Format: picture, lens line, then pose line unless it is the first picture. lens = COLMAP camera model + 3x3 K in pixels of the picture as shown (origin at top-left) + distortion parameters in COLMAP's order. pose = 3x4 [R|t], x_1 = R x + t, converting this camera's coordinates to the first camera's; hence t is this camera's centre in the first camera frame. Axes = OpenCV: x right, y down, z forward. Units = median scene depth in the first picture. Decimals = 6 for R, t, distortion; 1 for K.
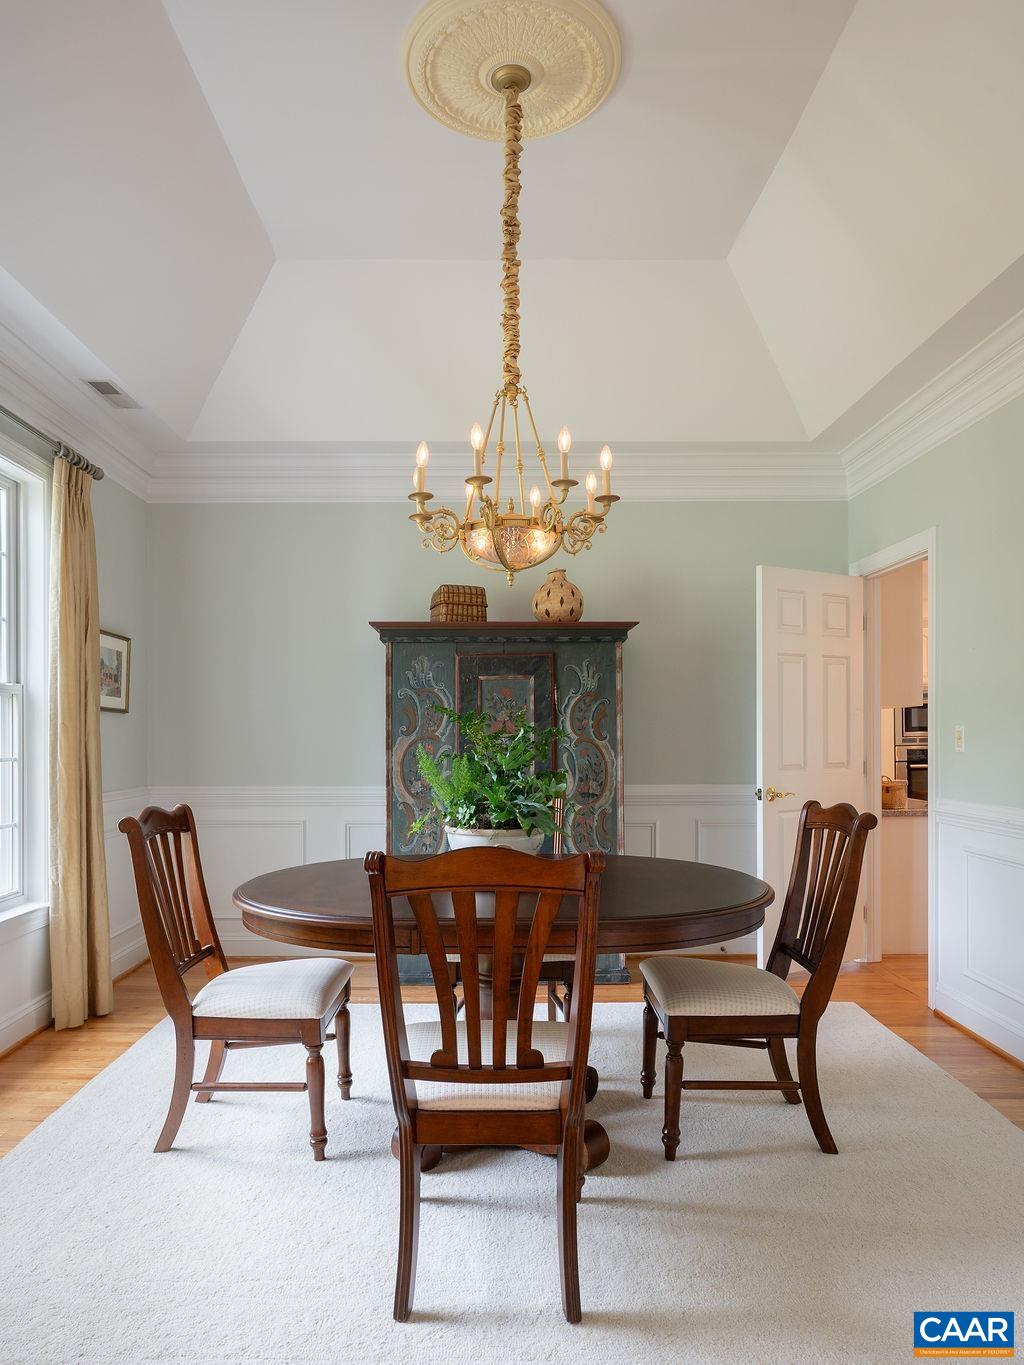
lens RADIAL K [[899.4, 0, 506.0], [0, 899.4, 735.5], [0, 0, 1]] dist [-0.004971, -0.001871]
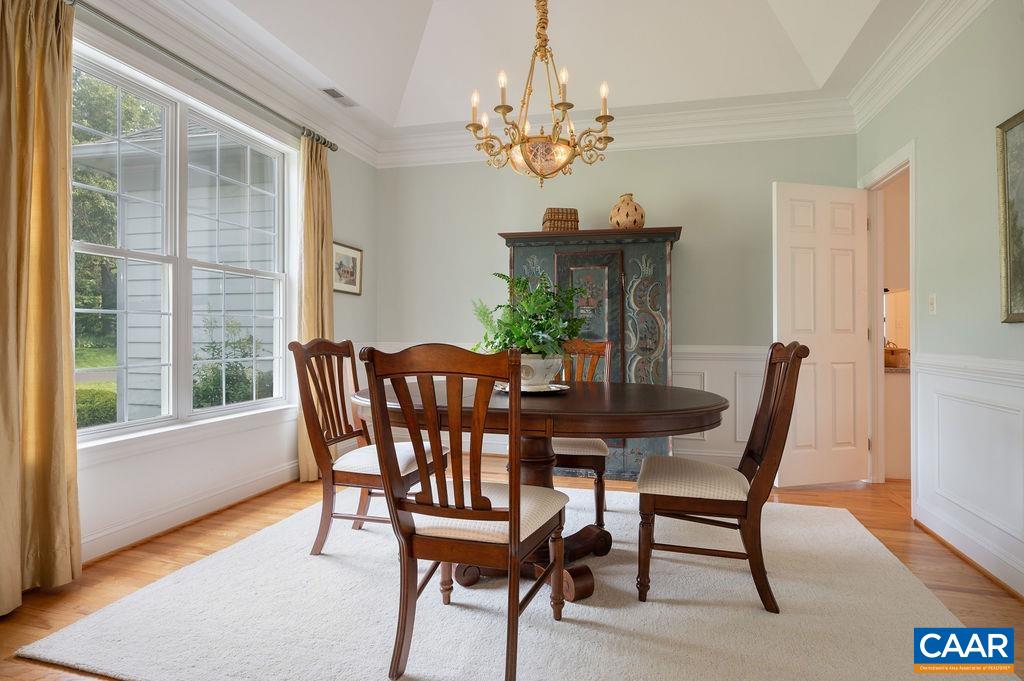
lens RADIAL K [[569.9, 0, 515.8], [0, 569.9, 327.2], [0, 0, 1]] dist [-0.006461, -0.000978]
pose [[0.966617, 0.005810, -0.256160, 0.143841], [-0.008078, 0.999937, -0.007804, 0.046555], [0.256098, 0.009613, 0.966603, 0.081141]]
